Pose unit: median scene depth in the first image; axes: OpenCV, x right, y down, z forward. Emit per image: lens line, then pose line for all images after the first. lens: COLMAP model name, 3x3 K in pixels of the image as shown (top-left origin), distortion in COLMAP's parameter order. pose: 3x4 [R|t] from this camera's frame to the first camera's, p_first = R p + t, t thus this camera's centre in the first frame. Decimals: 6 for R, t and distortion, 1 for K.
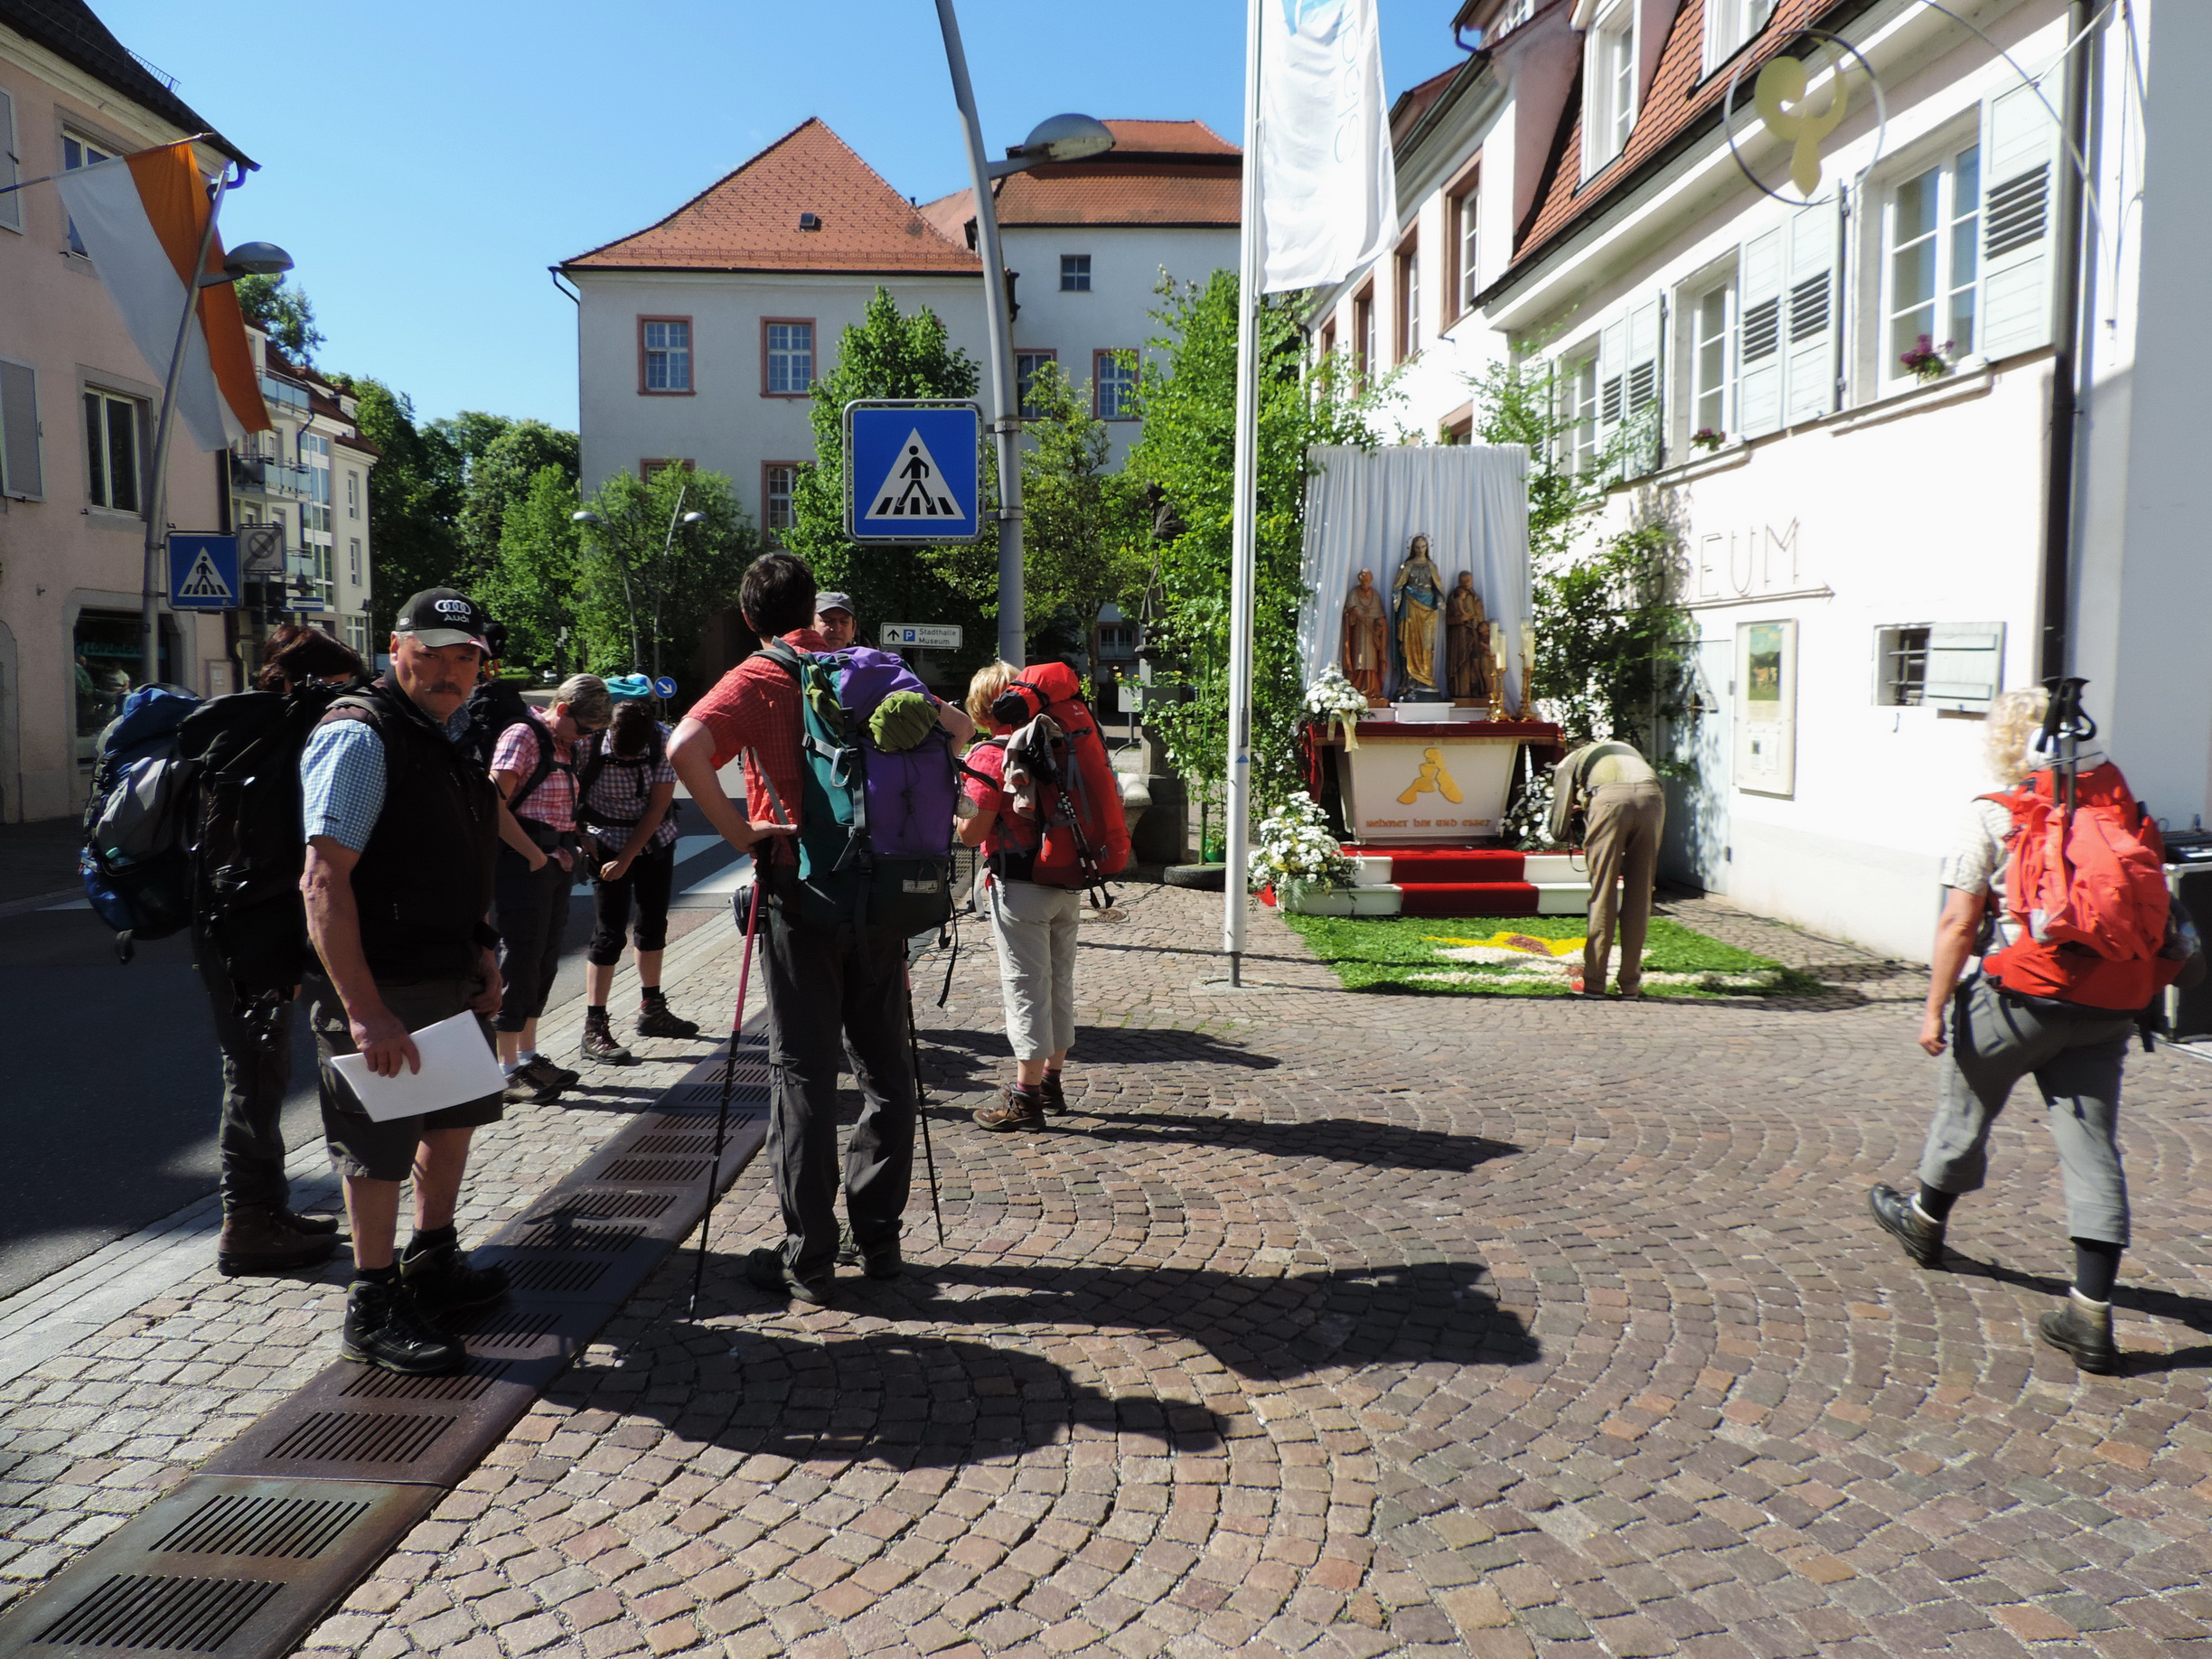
lens RADIAL K [[1570.2, 0, 1111.6], [0, 1570.2, 838.3], [0, 0, 1]] dist [-0.024776, 0.001779]
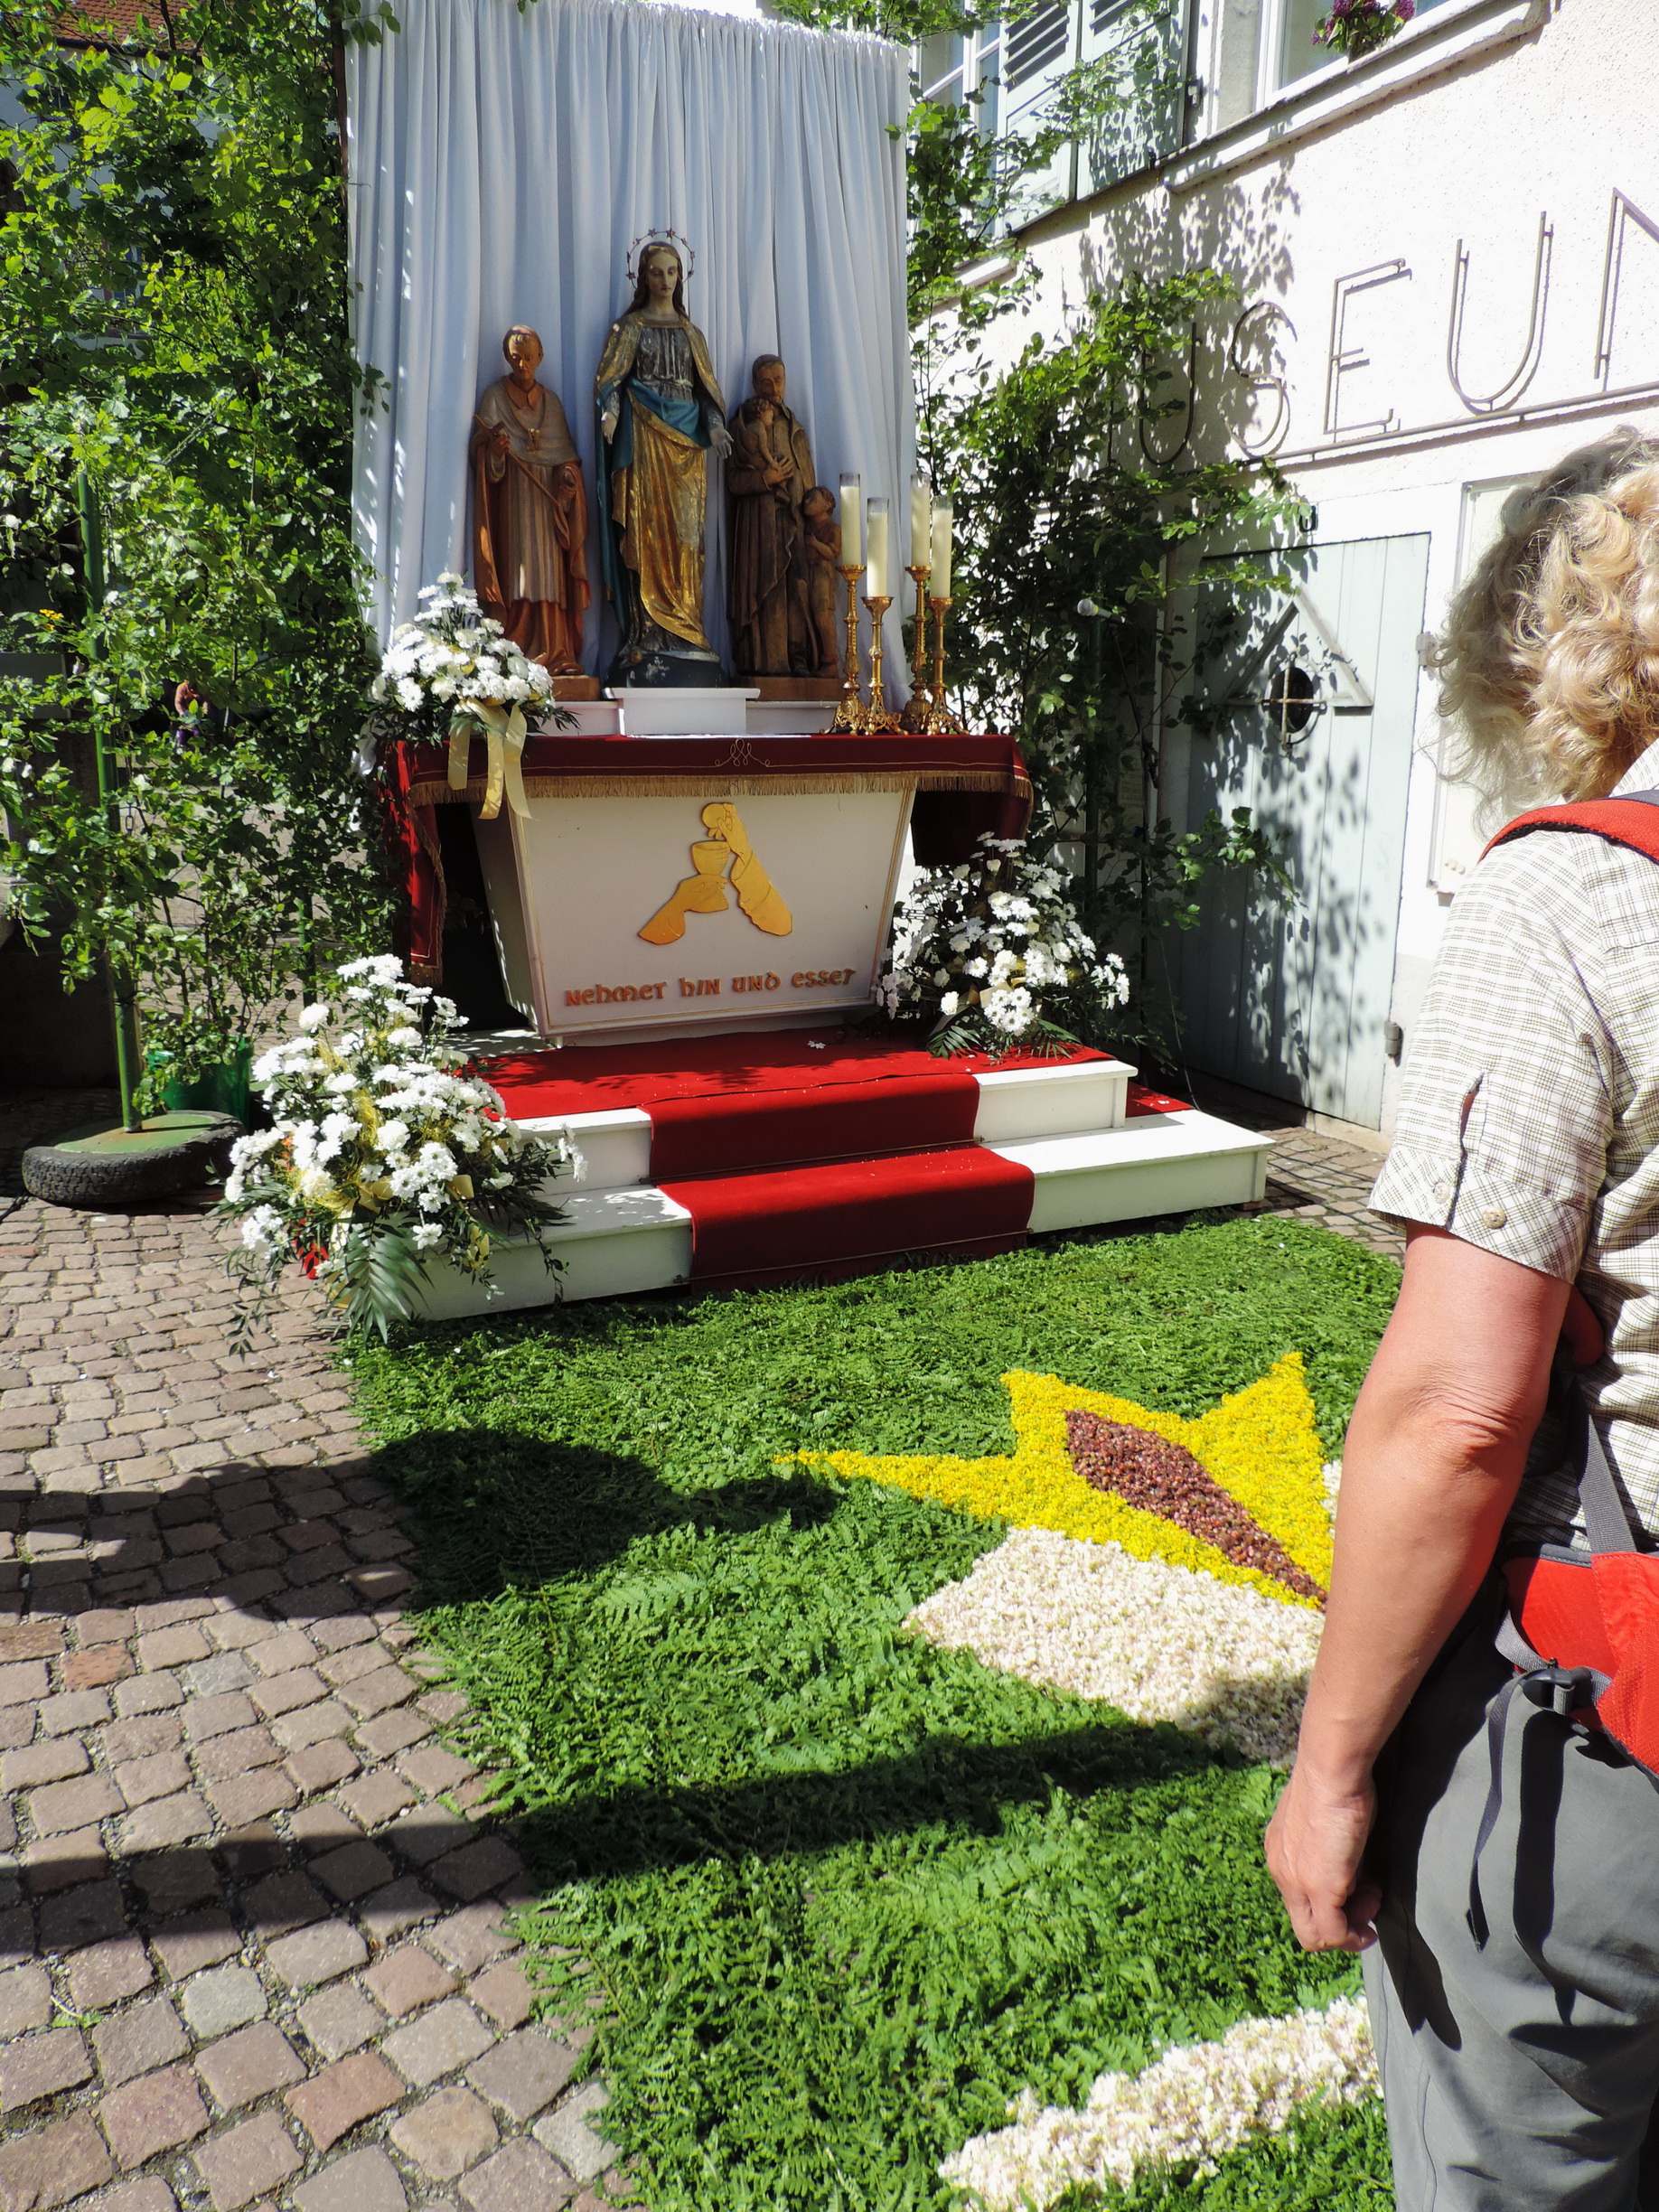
lens RADIAL K [[1570.2, 0, 845.3], [0, 1570.2, 1106.5], [0, 0, 1]] dist [-0.024776, 0.001779]
pose [[0.930459, -0.087369, 0.355828, 0.086238], [0.031215, 0.986525, 0.160603, -0.044647], [-0.365065, -0.138328, 0.920648, 0.614041]]
